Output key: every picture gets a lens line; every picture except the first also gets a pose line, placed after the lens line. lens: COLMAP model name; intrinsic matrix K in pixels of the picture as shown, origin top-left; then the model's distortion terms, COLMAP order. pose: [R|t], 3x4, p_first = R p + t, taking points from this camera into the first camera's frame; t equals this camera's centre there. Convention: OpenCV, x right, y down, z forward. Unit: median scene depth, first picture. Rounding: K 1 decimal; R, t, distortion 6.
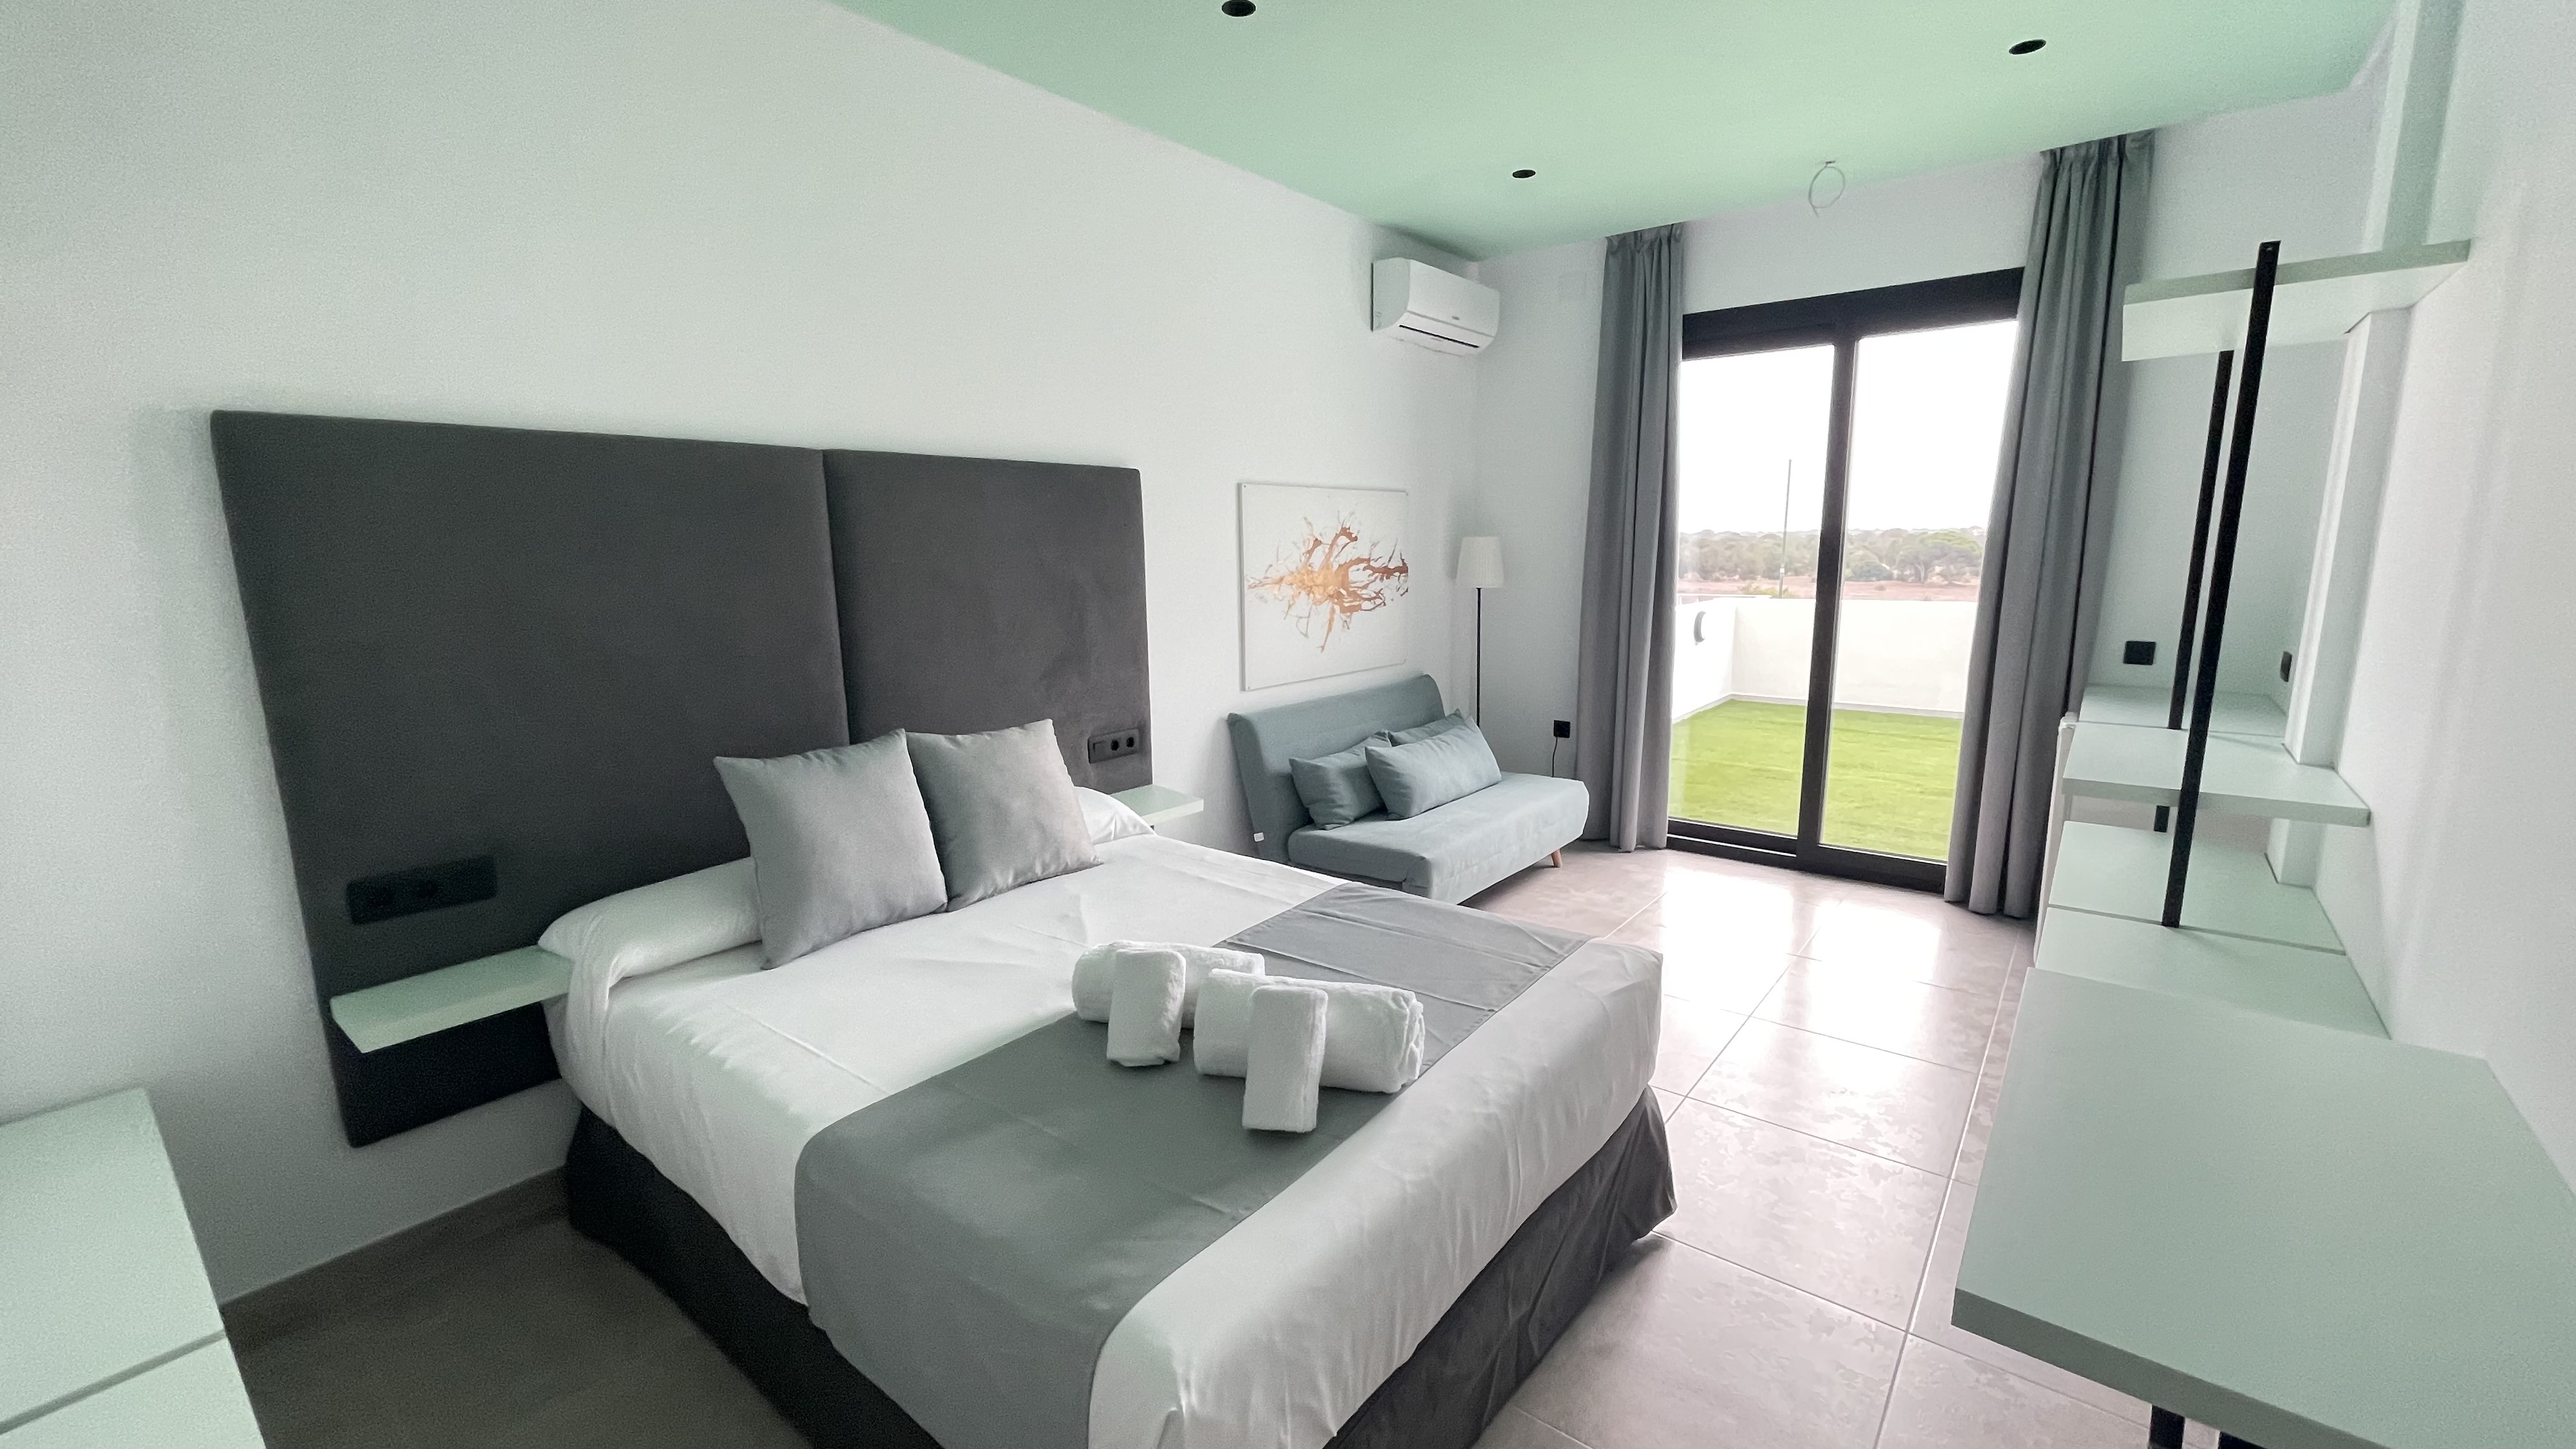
lens RADIAL K [[1031.2, 0, 1278.2], [0, 1031.2, 731.6], [0, 0, 1]] dist [-0.002717, -0.000203]
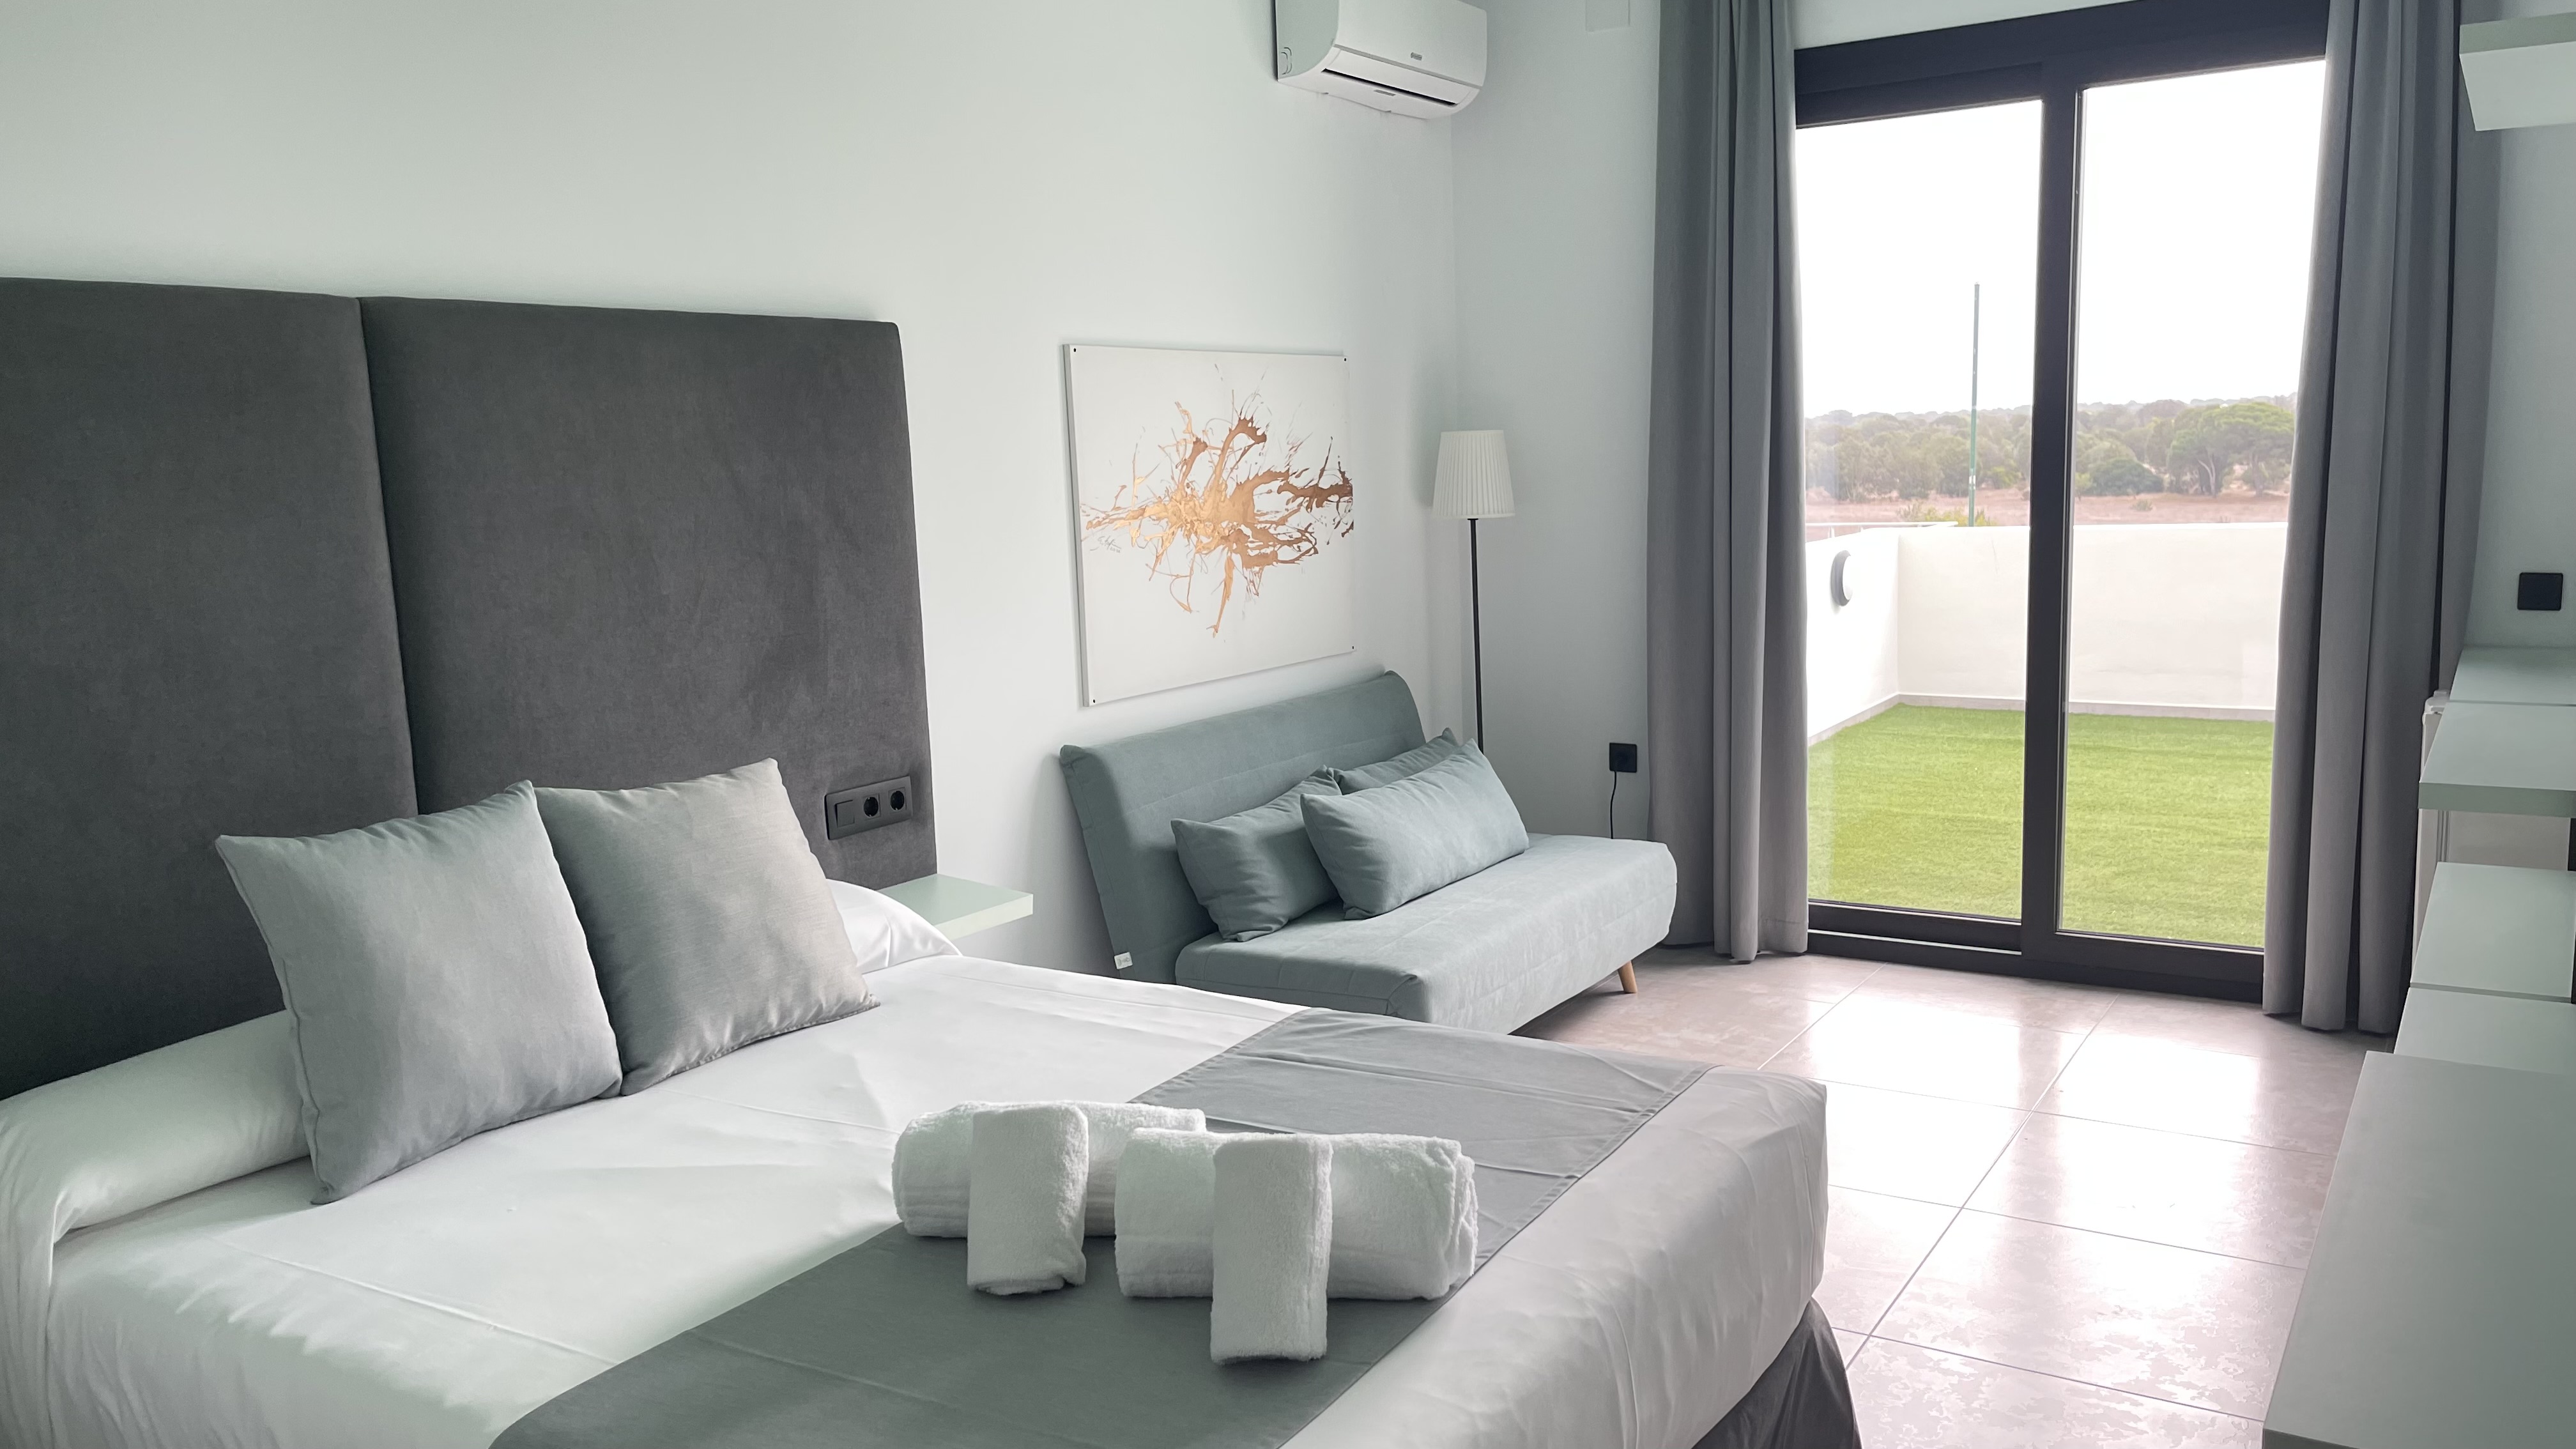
lens RADIAL K [[1927.3, 0, 1299.0], [0, 1927.3, 746.6], [0, 0, 1]] dist [0.051702, -0.057340]
pose [[0.992721, -0.038183, 0.114224, -0.043901], [0.041328, 0.998825, -0.025292, 0.016676], [-0.113124, 0.029828, 0.993133, -0.085435]]
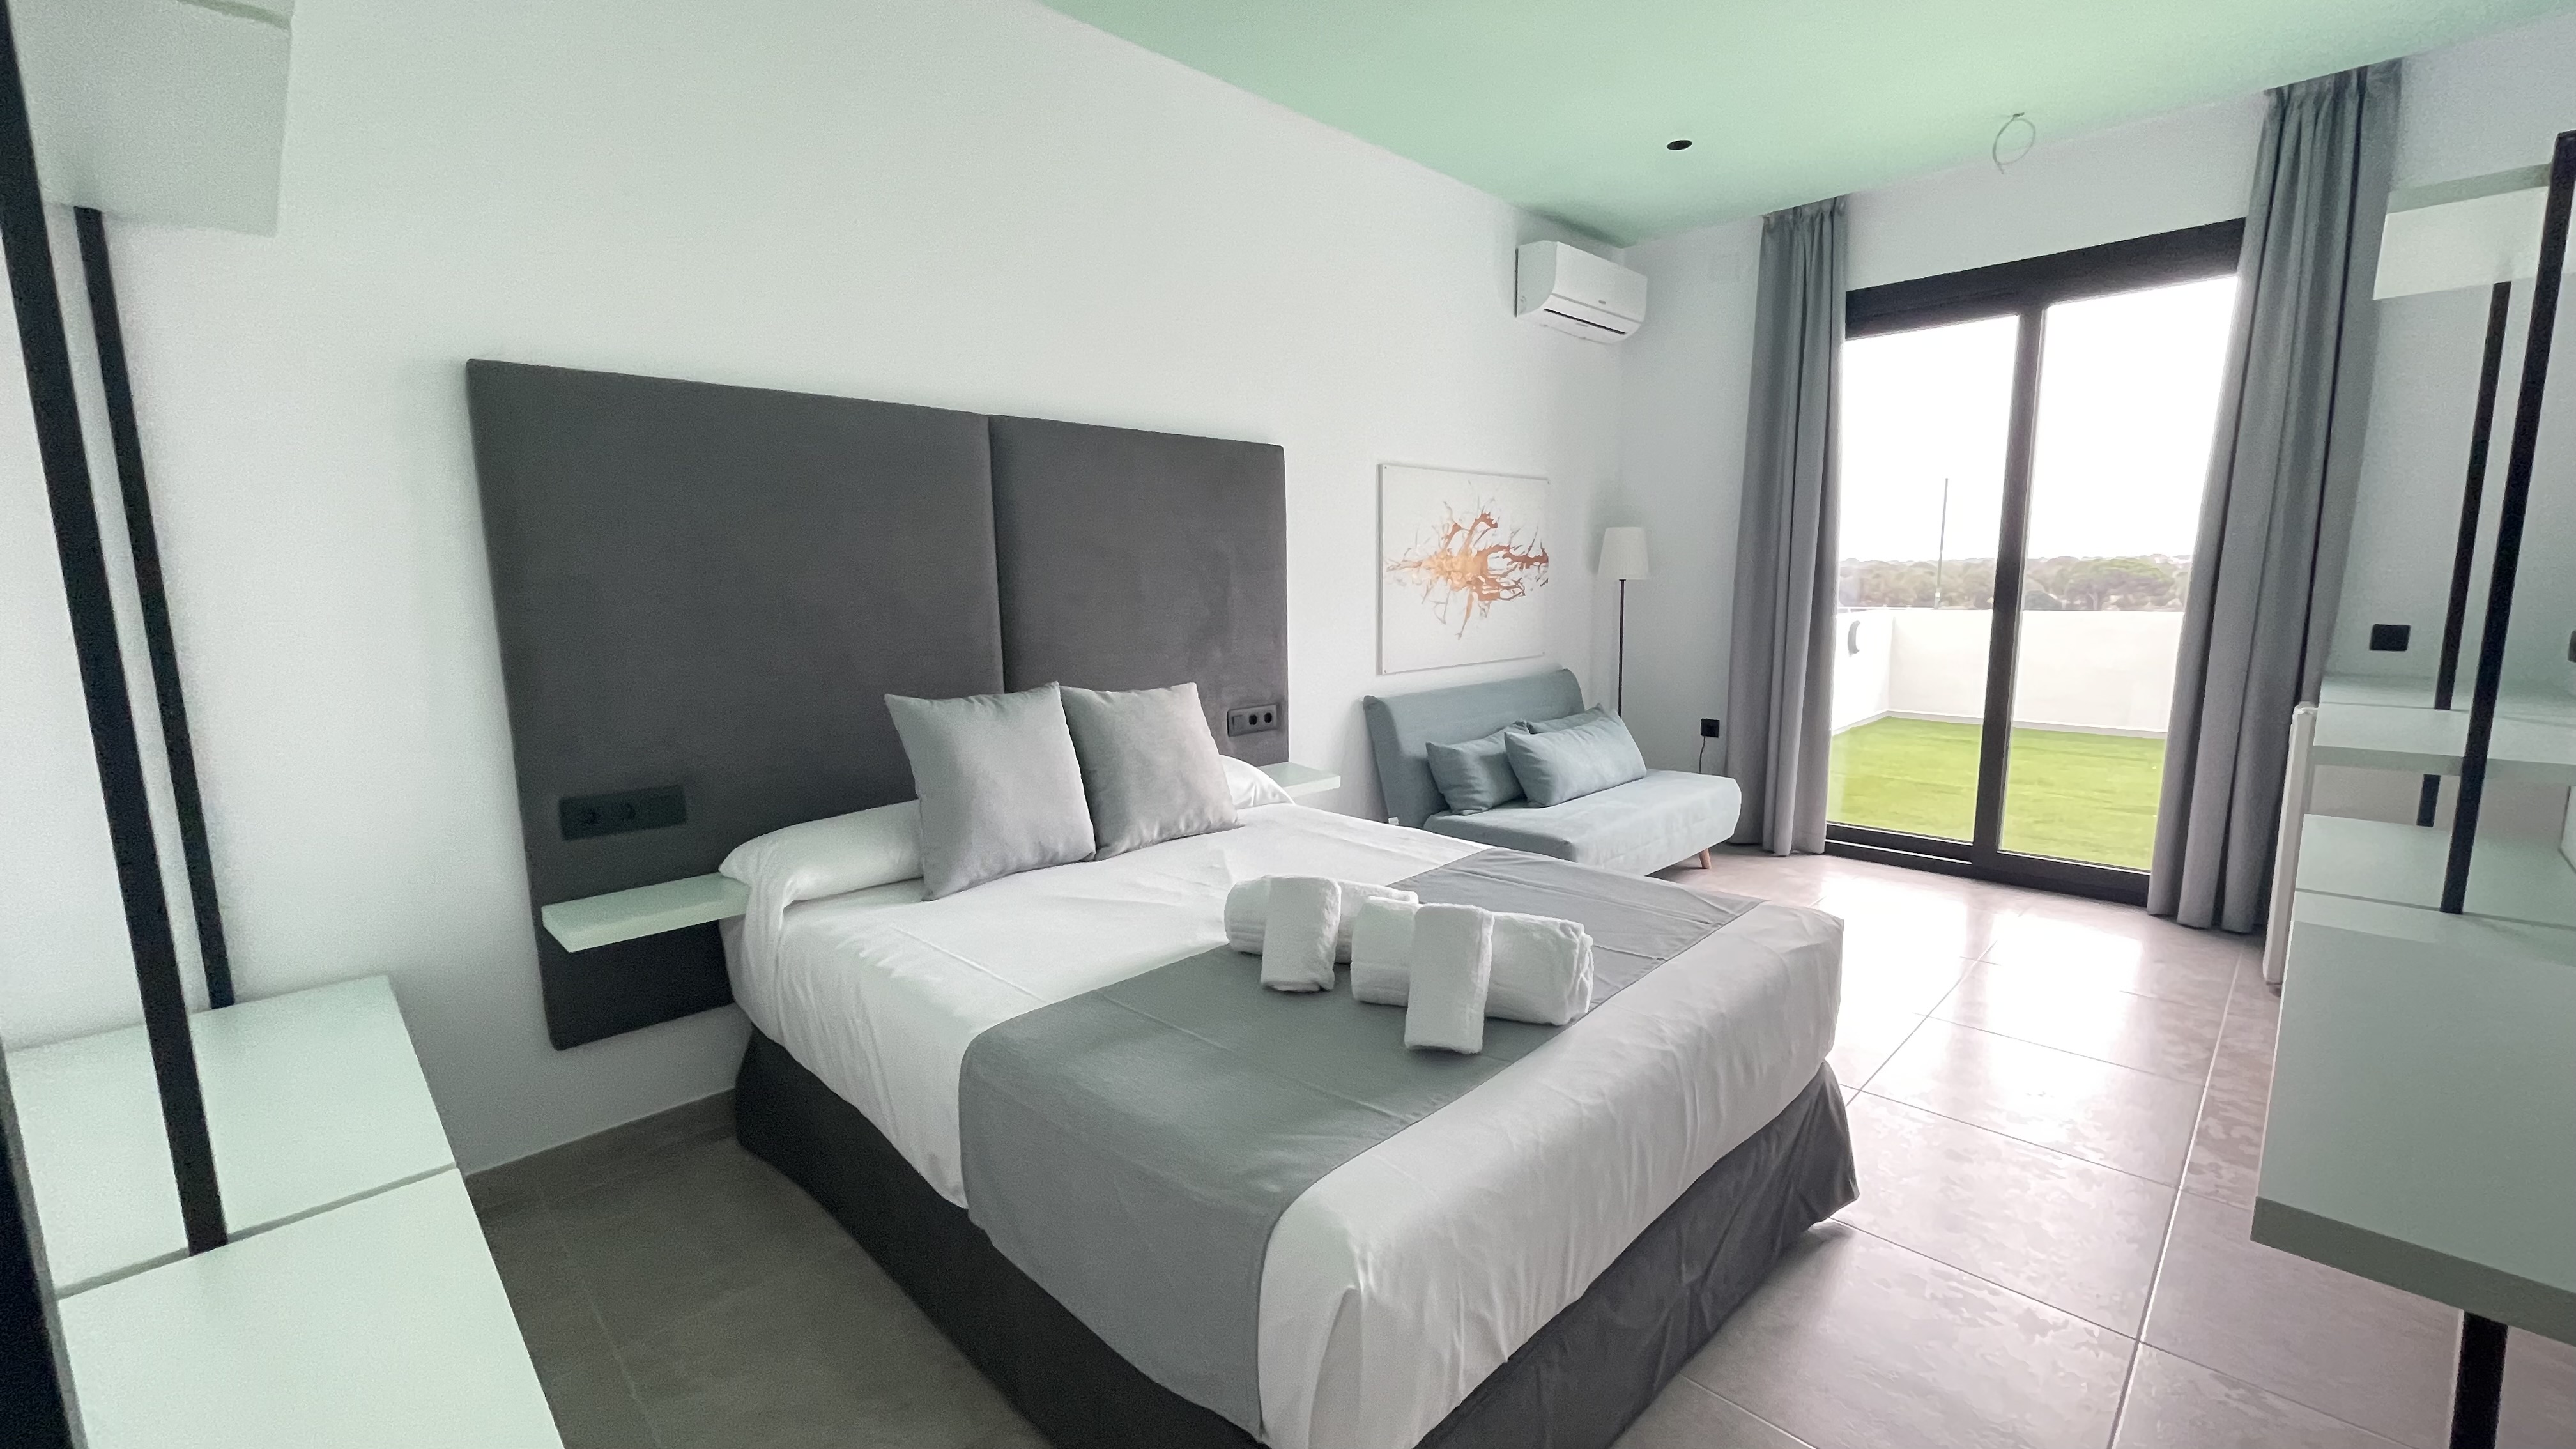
lens RADIAL K [[1031.2, 0, 1278.2], [0, 1031.2, 731.6], [0, 0, 1]] dist [-0.002717, -0.000203]
pose [[0.993442, 0.016074, -0.113201, -0.020438], [-0.019152, 0.999474, -0.026155, 0.049351], [0.112721, 0.028151, 0.993228, 0.006715]]
